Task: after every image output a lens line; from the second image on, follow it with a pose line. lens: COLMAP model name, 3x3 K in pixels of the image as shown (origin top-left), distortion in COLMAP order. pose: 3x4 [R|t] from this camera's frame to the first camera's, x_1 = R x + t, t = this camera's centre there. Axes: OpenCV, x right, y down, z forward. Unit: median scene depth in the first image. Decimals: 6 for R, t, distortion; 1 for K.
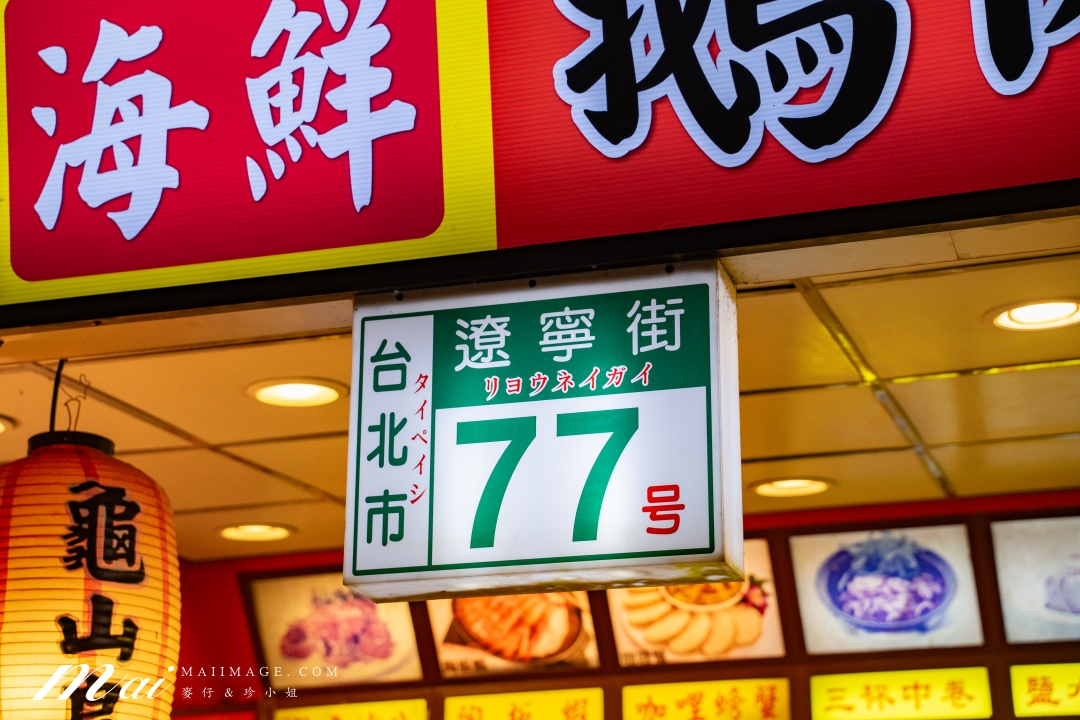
lens RADIAL K [[2210.7, 0, 538.2], [0, 2210.7, 359.9], [0, 0, 1]] dist [0.283689, 0.000000]
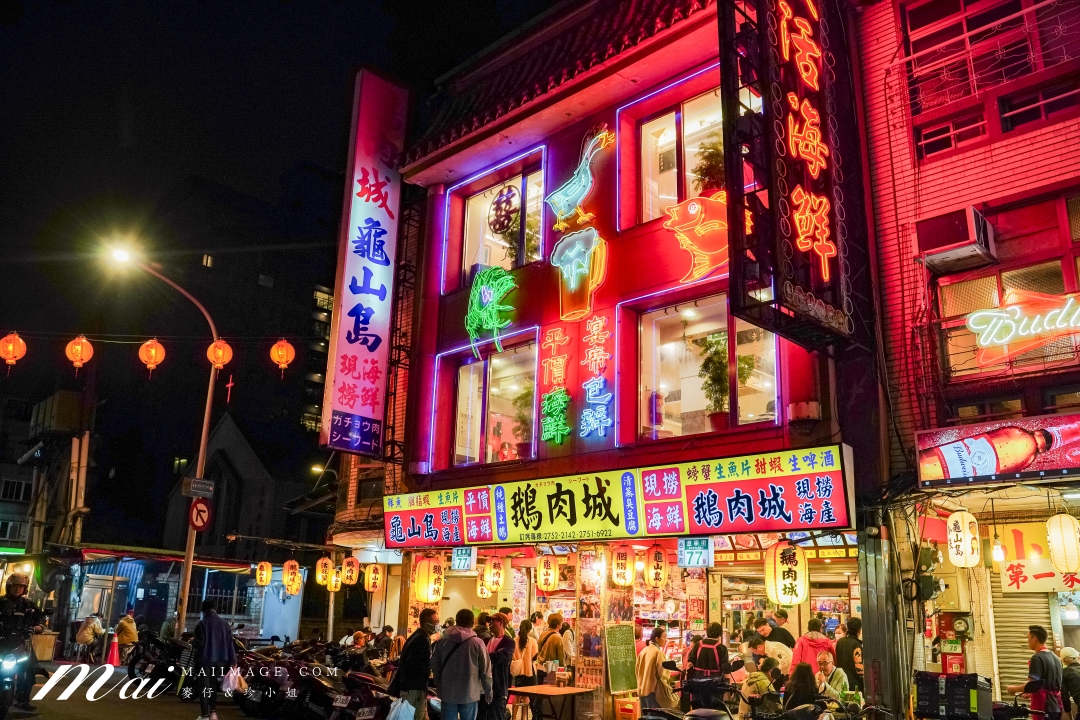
lens RADIAL K [[860.7, 0, 533.4], [0, 860.7, 360.3], [0, 0, 1]] dist [-0.102754, 0.060743]
pose [[0.886425, -0.096851, -0.452626, 1.163102], [0.111066, 0.993801, 0.004863, -0.913619], [0.449349, -0.054583, 0.891687, -2.693660]]
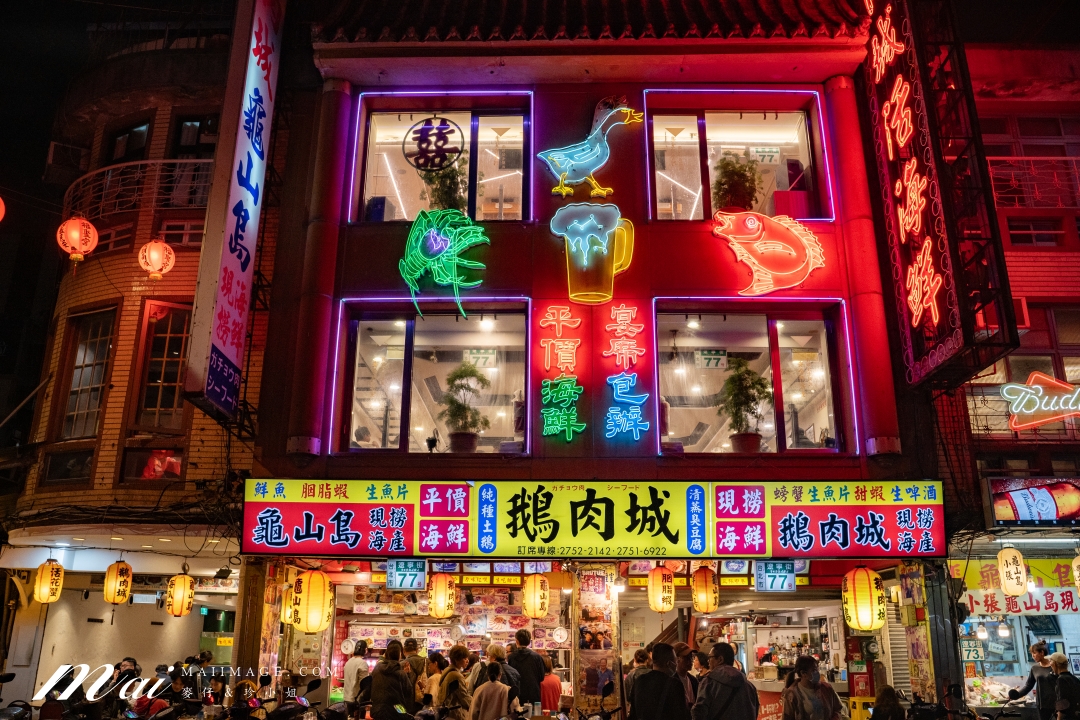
lens RADIAL K [[860.7, 0, 539.0], [0, 860.7, 361.5], [0, 0, 1]] dist [-0.102754, 0.060743]
pose [[0.965165, 0.097404, 0.242837, -1.929323], [-0.097247, 0.995180, -0.012664, -0.730983], [-0.242900, -0.011393, 0.969984, -2.278125]]
